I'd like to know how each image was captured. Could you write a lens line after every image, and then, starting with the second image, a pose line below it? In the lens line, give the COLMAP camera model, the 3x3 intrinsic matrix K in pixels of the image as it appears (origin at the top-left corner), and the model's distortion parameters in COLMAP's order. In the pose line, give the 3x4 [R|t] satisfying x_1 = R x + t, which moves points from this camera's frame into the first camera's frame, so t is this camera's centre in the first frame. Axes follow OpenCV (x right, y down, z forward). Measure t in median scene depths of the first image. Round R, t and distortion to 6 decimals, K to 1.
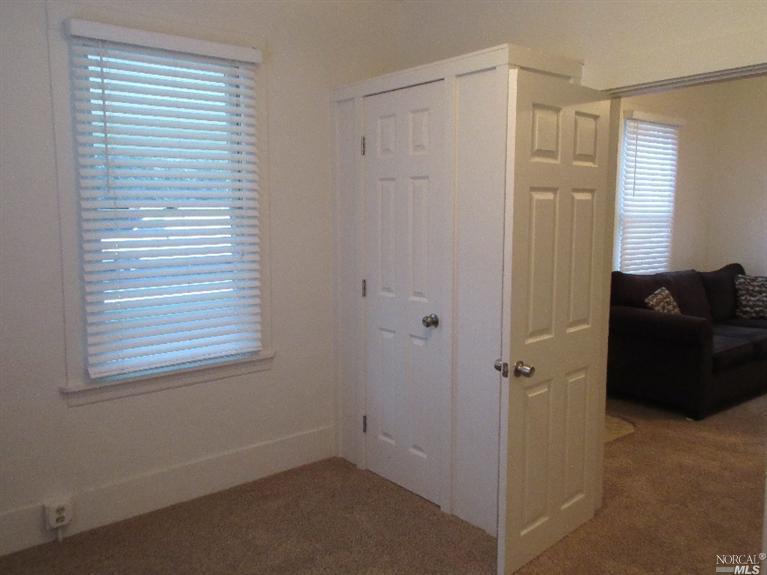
lens RADIAL K [[651.4, 0, 383.5], [0, 651.4, 287.5], [0, 0, 1]] dist [0.011348, 0.005142]
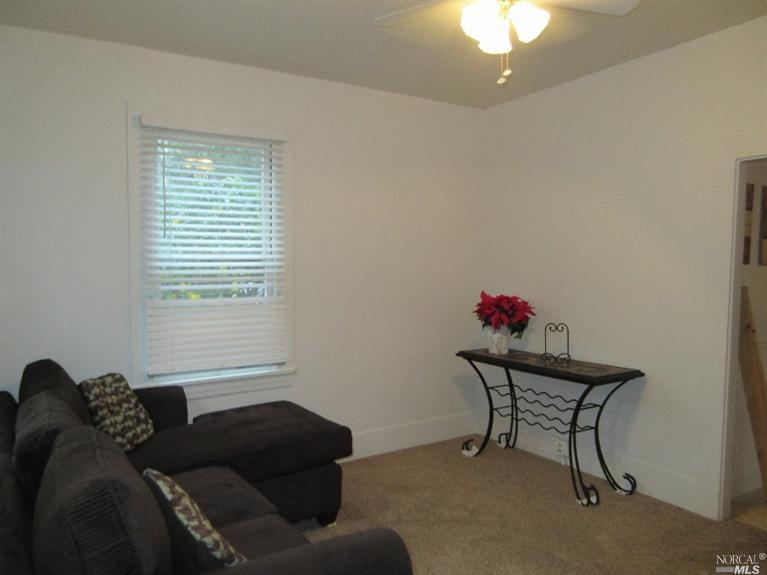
lens RADIAL K [[574.4, 0, 383.5], [0, 574.4, 287.5], [0, 0, 1]] dist [0.005921, 0.001770]
pose [[0.122853, -0.048649, 0.991232, 0.105608], [0.104286, 0.993901, 0.035855, -0.090083], [-0.986930, 0.098967, 0.127177, 0.702990]]
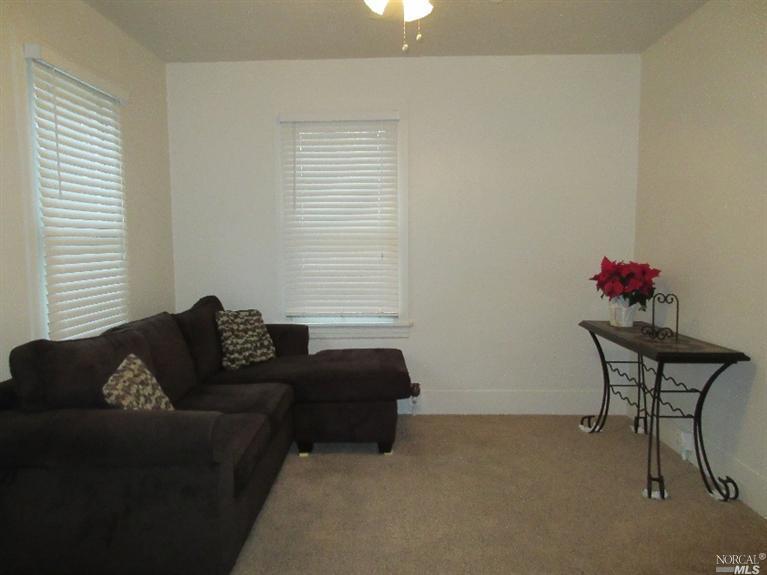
lens RADIAL K [[574.0, 0, 383.5], [0, 574.0, 287.5], [0, 0, 1]] dist [0.040988, -0.002588]
pose [[0.647160, -0.066865, 0.759416, 0.161255], [0.084473, 0.996302, 0.015735, -0.042609], [-0.757659, 0.053967, 0.650415, 0.424948]]
